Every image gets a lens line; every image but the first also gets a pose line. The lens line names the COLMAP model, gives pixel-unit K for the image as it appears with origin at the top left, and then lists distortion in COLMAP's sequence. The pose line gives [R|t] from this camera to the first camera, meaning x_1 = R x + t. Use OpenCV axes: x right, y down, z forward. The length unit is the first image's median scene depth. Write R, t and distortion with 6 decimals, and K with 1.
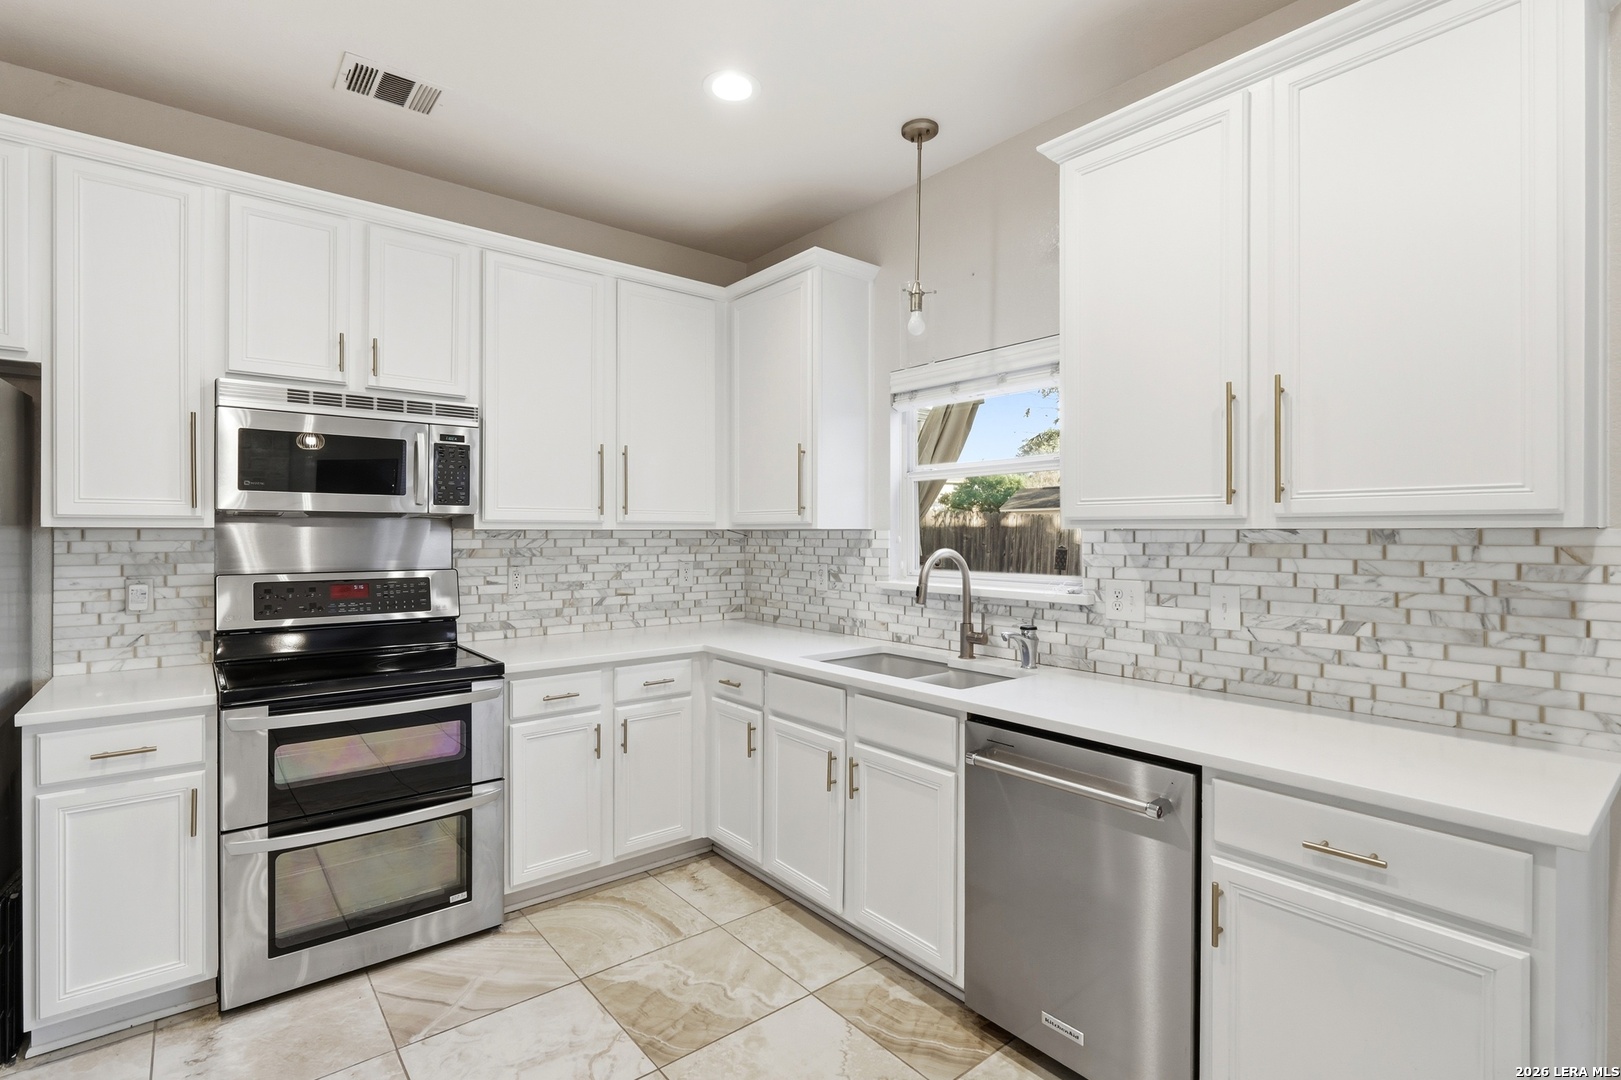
lens RADIAL K [[756.4, 0, 809.8], [0, 756.4, 538.0], [0, 0, 1]] dist [-0.007598, 0.001498]
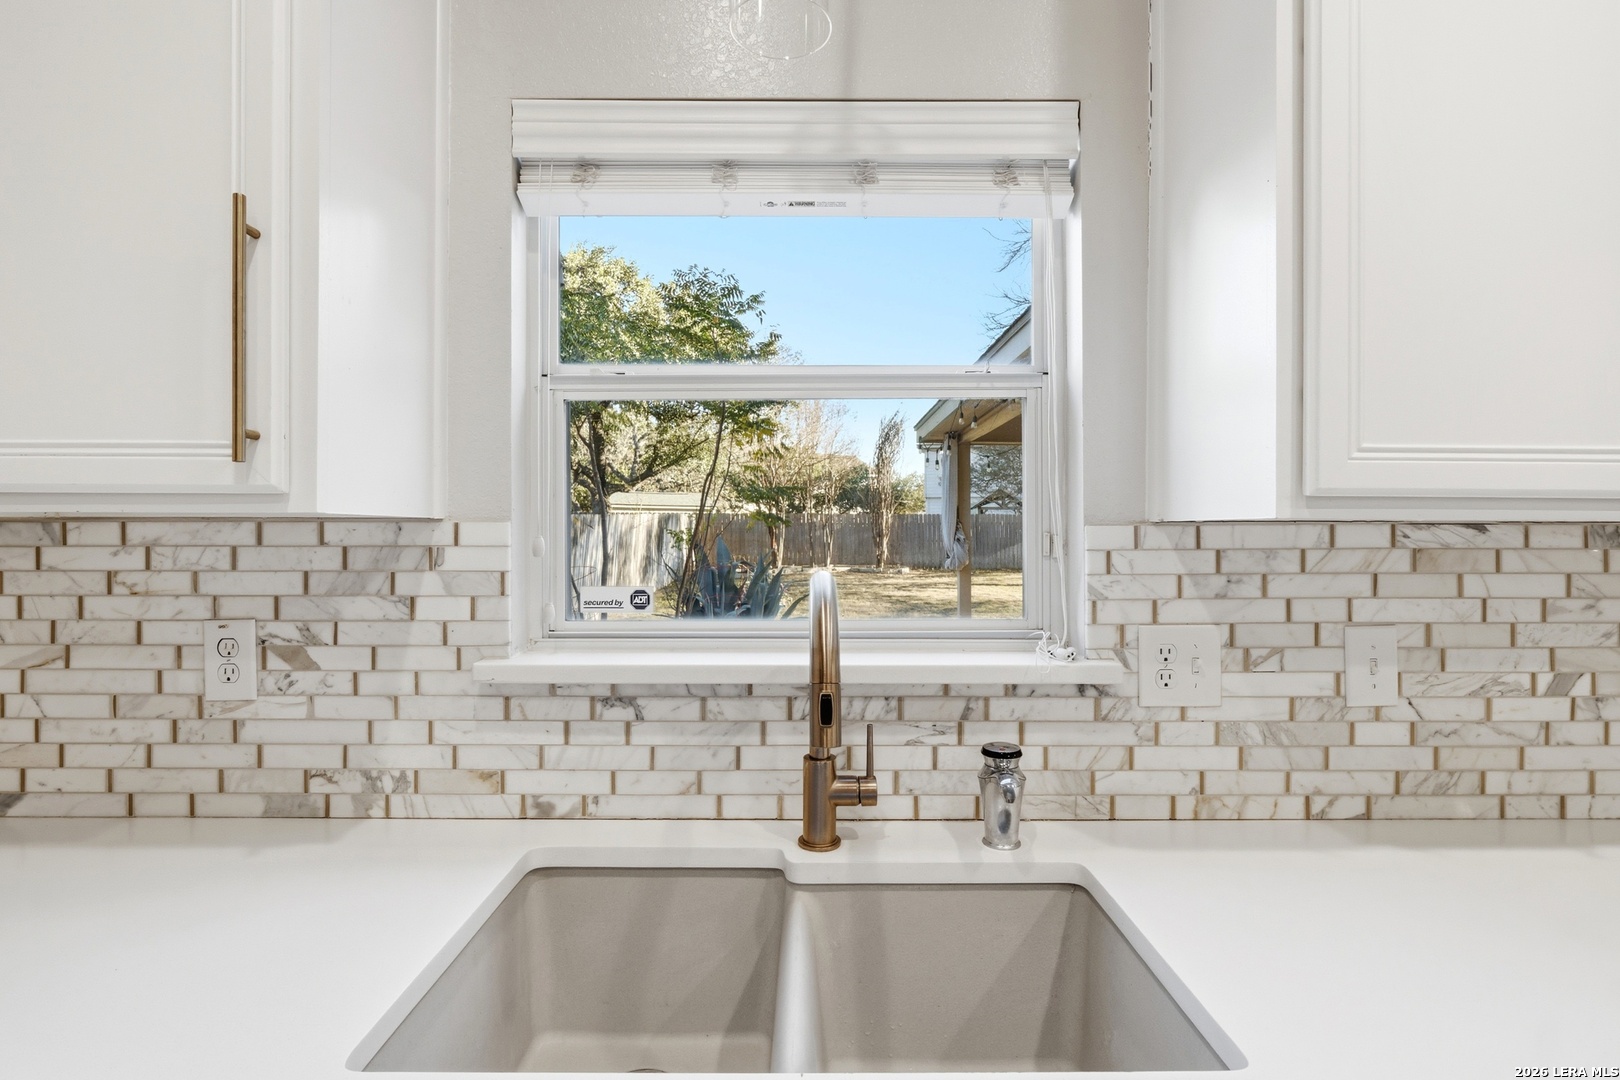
lens RADIAL K [[755.9, 0, 807.7], [0, 755.9, 532.7], [0, 0, 1]] dist [-0.007598, 0.001498]
pose [[0.631072, -0.003972, 0.775714, -0.125649], [0.003632, 0.999991, 0.002166, -0.007087], [-0.775715, 0.001450, 0.631081, 0.911750]]
